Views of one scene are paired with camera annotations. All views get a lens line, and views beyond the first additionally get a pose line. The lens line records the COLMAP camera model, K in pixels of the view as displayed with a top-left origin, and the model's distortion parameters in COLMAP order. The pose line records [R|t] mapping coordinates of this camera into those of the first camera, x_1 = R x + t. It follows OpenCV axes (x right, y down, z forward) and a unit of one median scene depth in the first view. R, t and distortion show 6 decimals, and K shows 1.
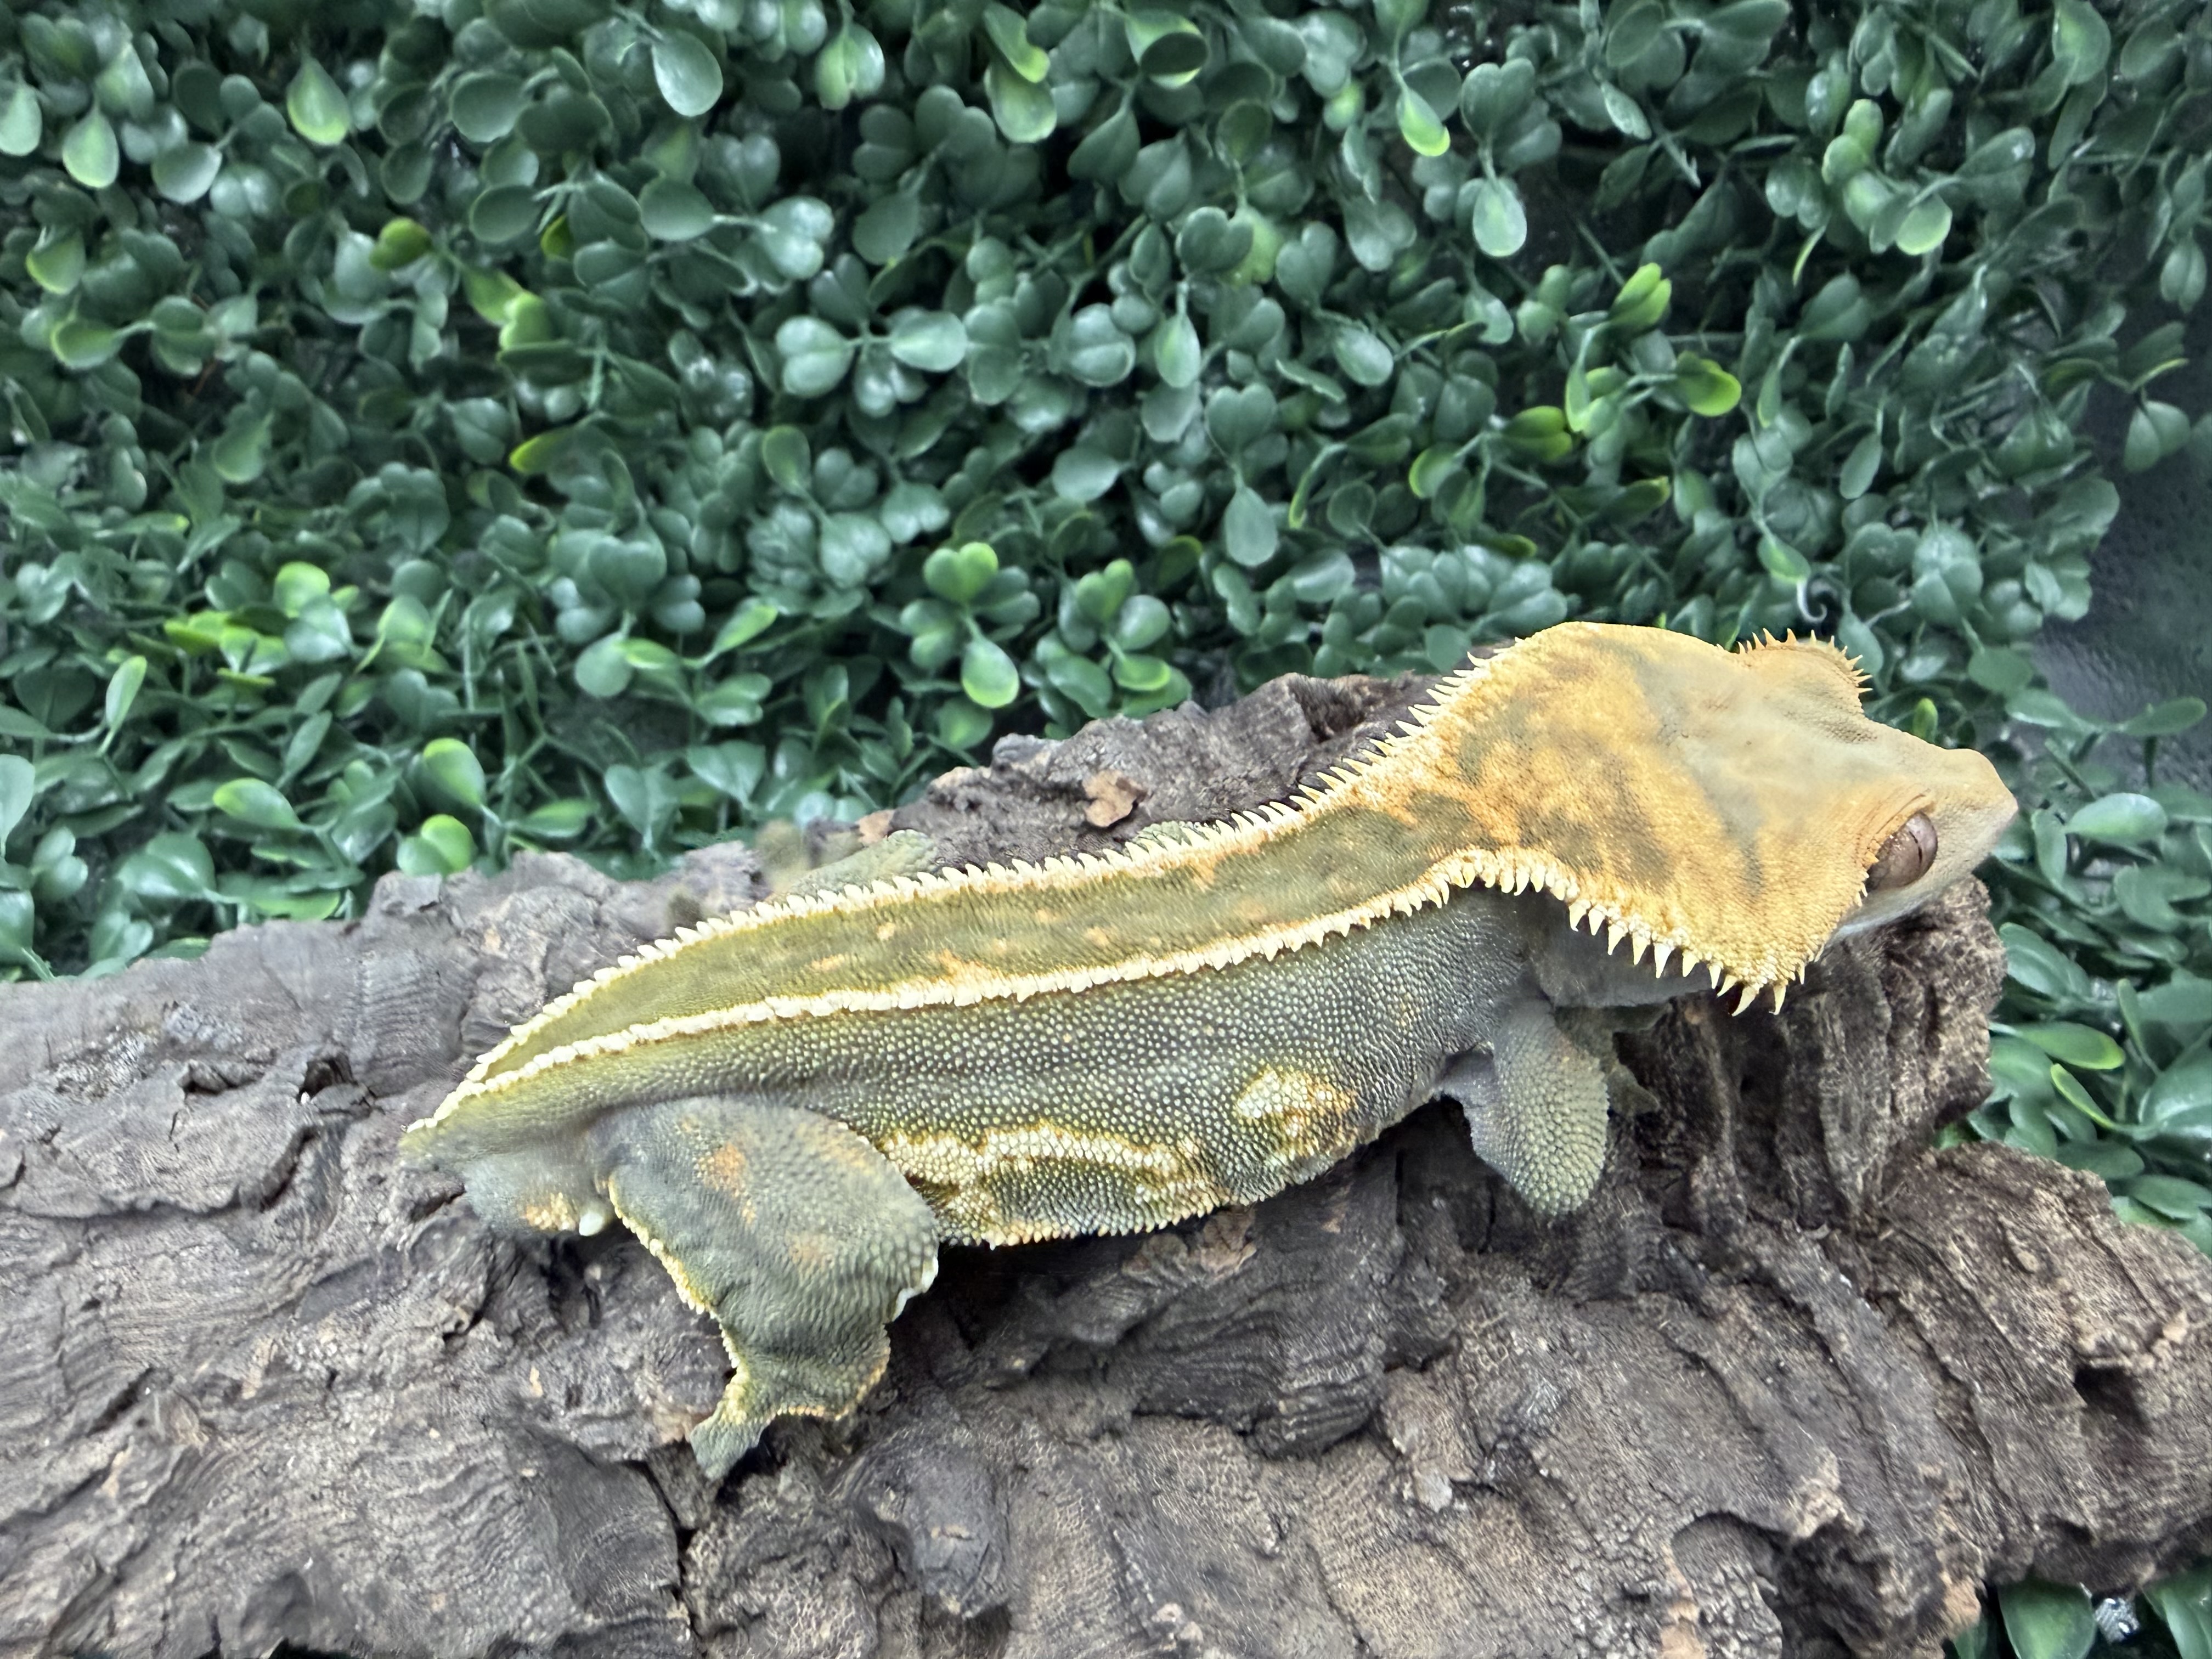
lens RADIAL K [[1618.9, 0, 980.6], [0, 1618.9, 821.0], [0, 0, 1]] dist [-0.010365, 0.016093]
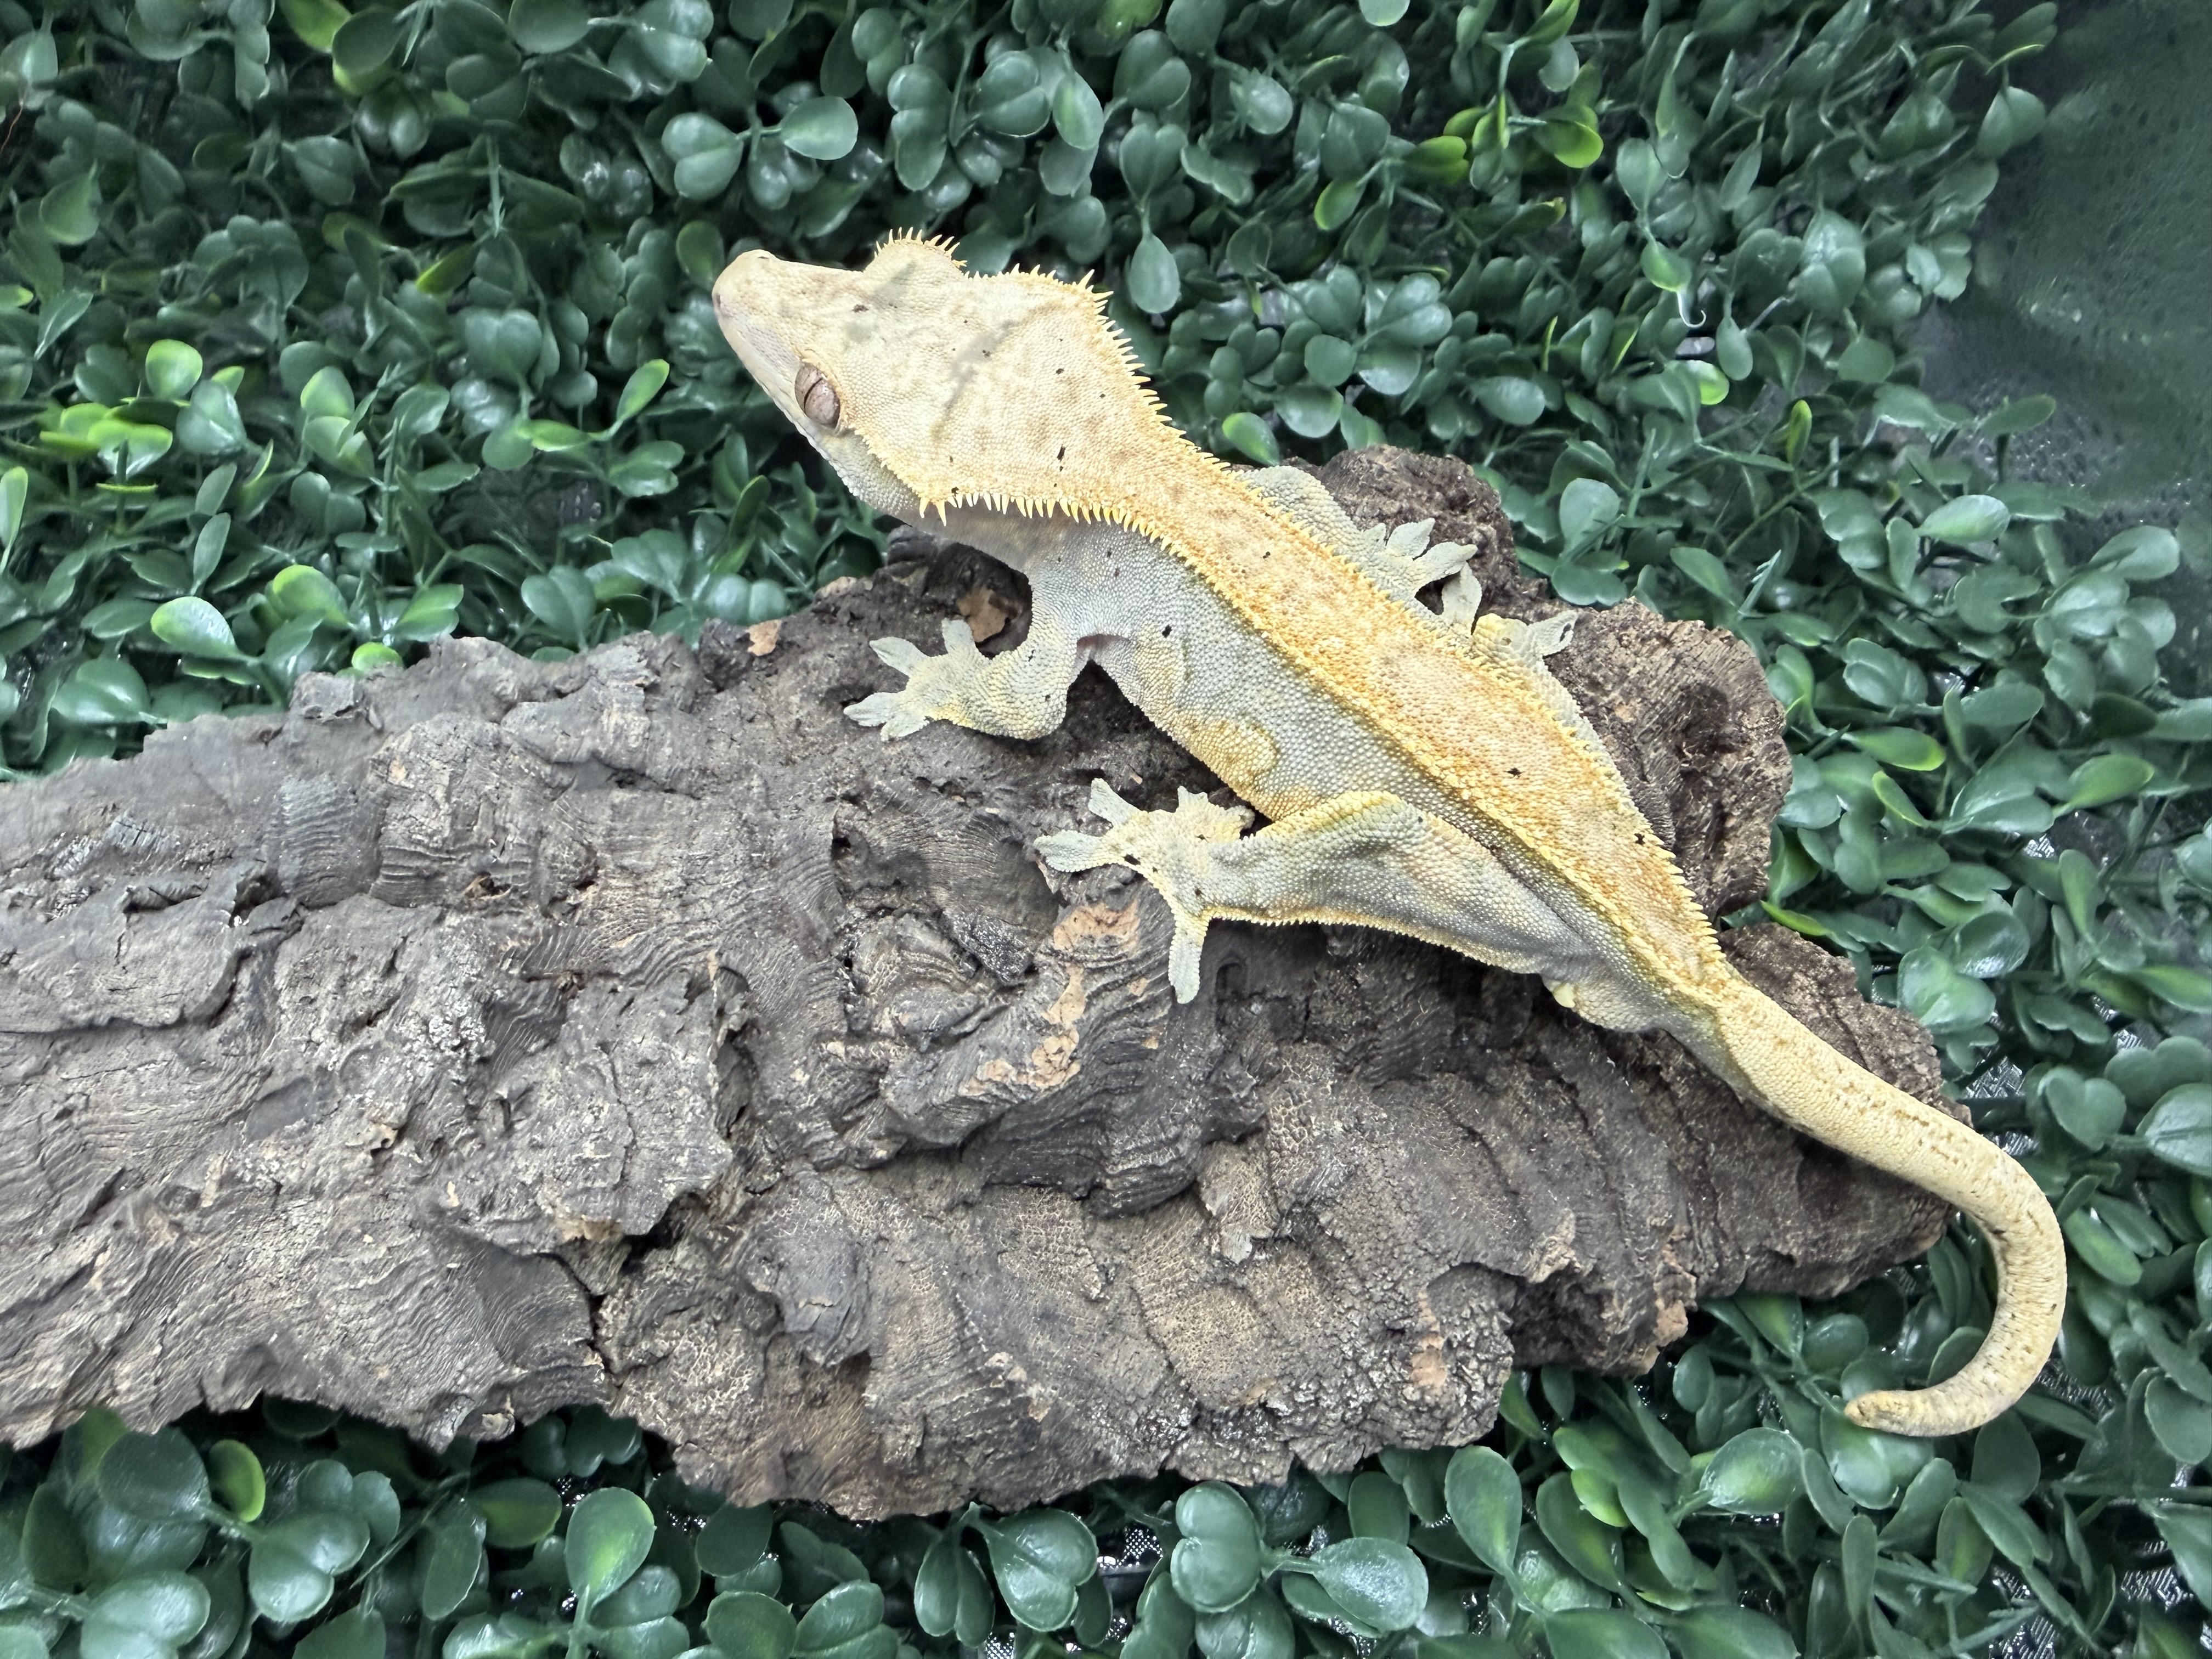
lens RADIAL K [[1618.9, 0, 1021.5], [0, 1618.9, 837.1], [0, 0, 1]] dist [-0.010365, 0.016093]
pose [[0.999688, -0.010260, 0.022768, 0.098381], [0.004336, 0.969165, 0.246375, -0.166470], [-0.024594, -0.246200, 0.968907, -0.067778]]
